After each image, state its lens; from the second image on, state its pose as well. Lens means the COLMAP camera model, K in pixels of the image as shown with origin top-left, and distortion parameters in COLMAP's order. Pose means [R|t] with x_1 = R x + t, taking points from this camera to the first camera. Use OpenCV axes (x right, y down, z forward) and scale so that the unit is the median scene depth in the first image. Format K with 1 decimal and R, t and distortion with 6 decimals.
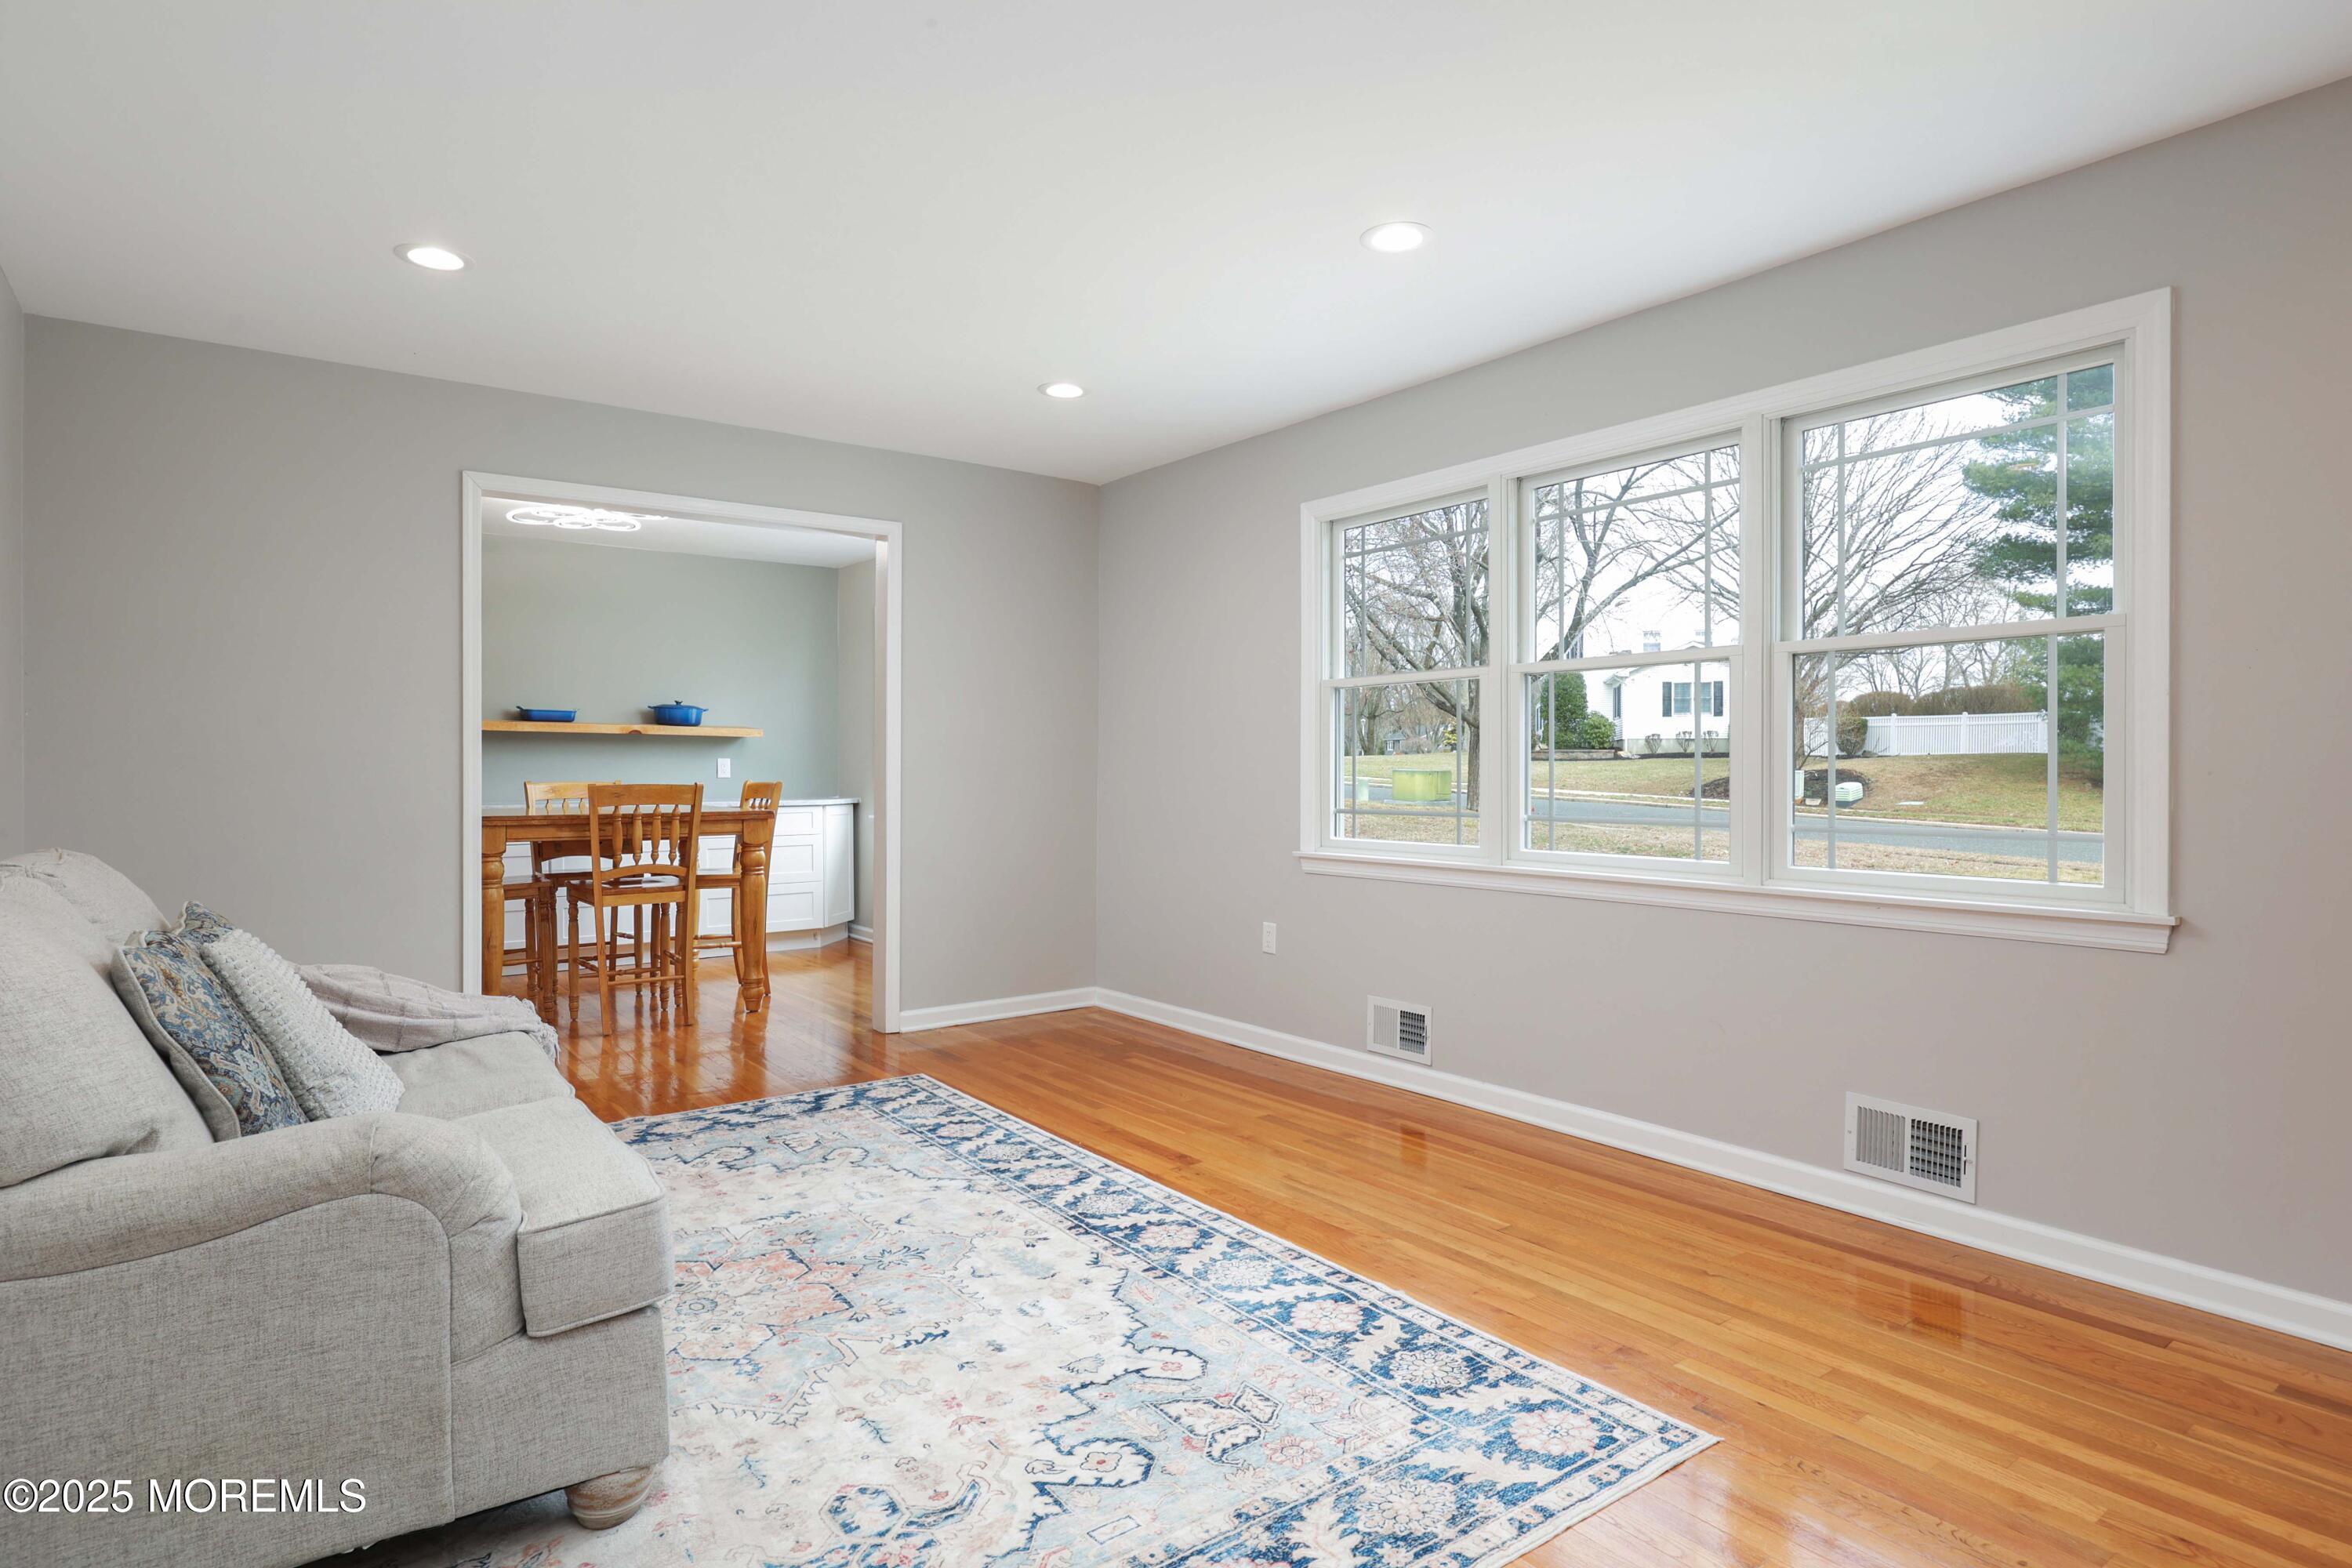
lens RADIAL K [[1312.8, 0, 1176.3], [0, 1312.8, 783.4], [0, 0, 1]] dist [0.006562, 0.000432]
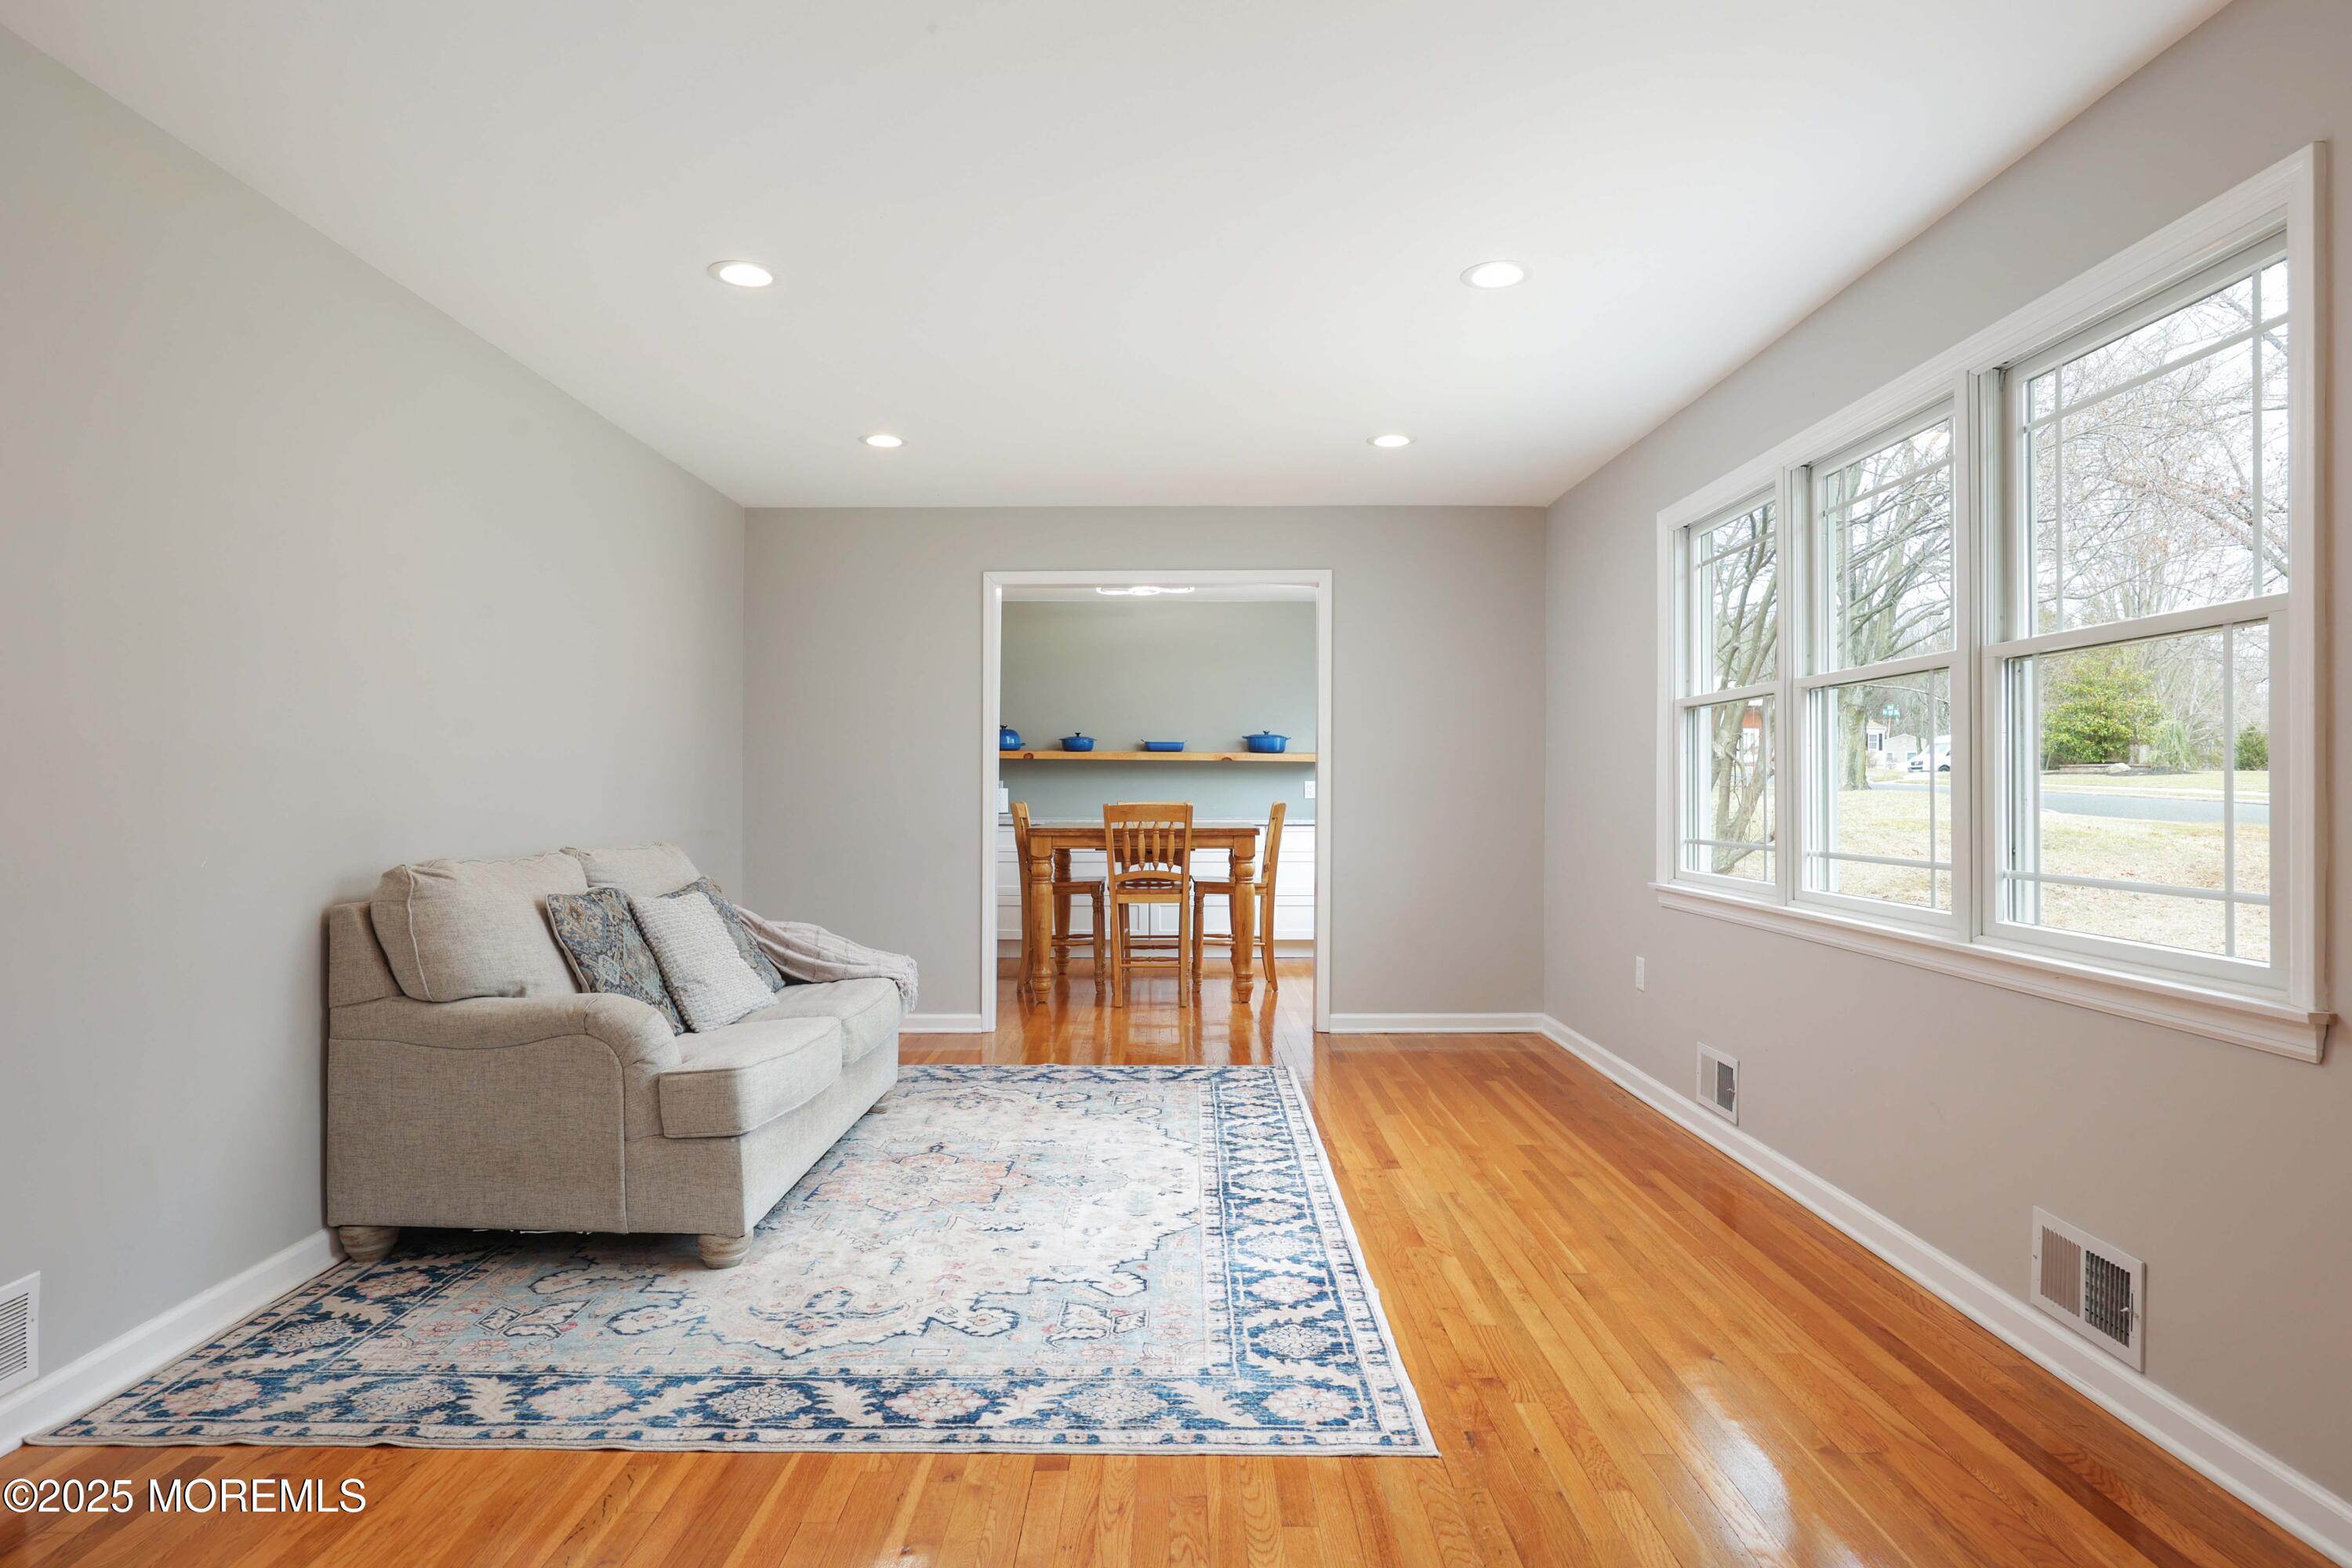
lens RADIAL K [[1358.7, 0, 1120.9], [0, 1358.7, 784.0], [0, 0, 1]] dist [0.009767, -0.007118]
pose [[0.777515, -0.000618, -0.628864, 0.641065], [-0.007249, 0.999924, -0.009945, -0.010082], [0.628823, 0.012291, 0.777452, 0.006367]]
